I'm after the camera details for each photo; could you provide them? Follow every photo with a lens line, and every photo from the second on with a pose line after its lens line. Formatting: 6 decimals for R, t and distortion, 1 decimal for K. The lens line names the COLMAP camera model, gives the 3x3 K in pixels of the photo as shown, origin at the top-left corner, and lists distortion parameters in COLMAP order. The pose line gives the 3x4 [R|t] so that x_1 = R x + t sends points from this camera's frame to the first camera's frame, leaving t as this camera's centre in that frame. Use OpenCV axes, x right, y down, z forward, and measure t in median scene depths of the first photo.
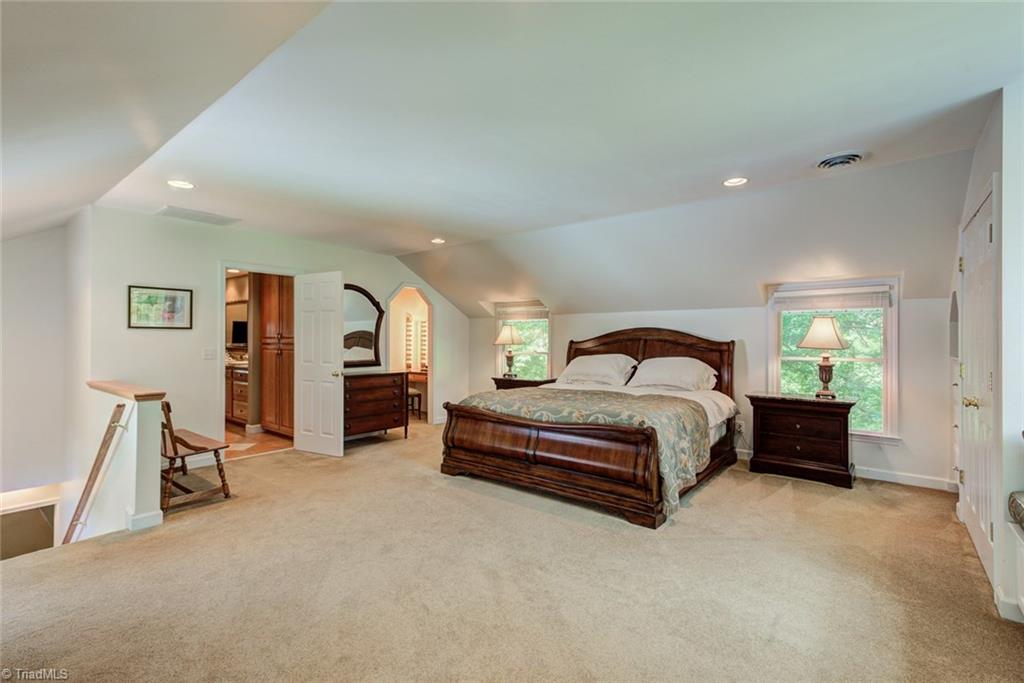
lens RADIAL K [[466.9, 0, 512.0], [0, 466.9, 341.5], [0, 0, 1]] dist [0.003581, 0.000478]
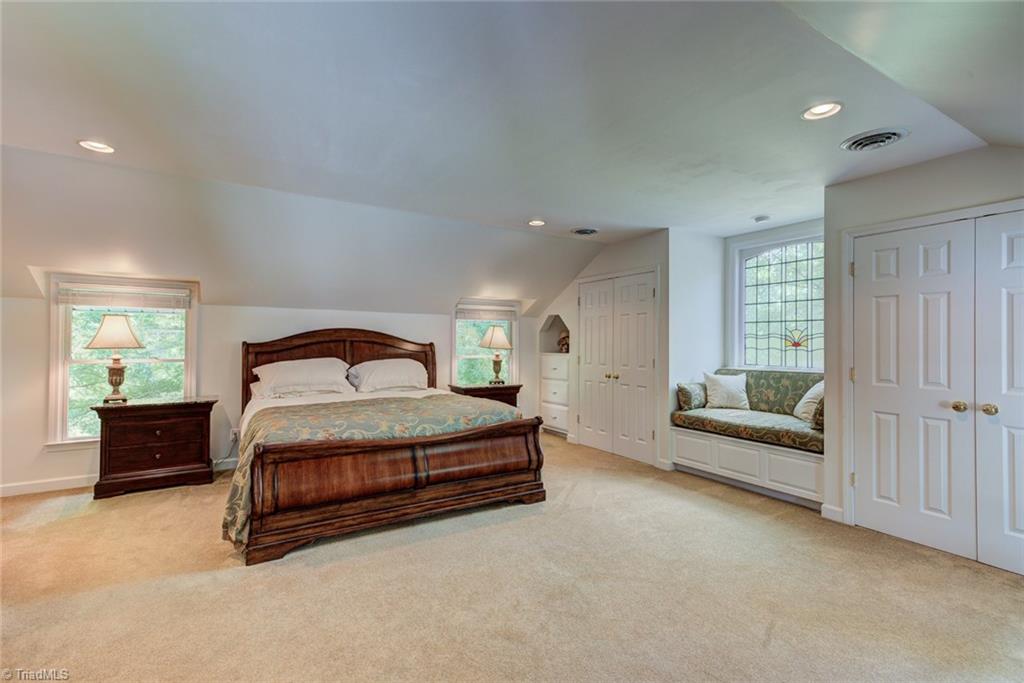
lens RADIAL K [[466.9, 0, 512.0], [0, 466.9, 341.5], [0, 0, 1]] dist [0.003581, 0.000478]
pose [[0.321094, 0.002908, 0.947043, -0.652253], [-0.002769, 0.999994, -0.002131, -0.003073], [-0.947043, -0.001938, 0.321100, 0.527770]]
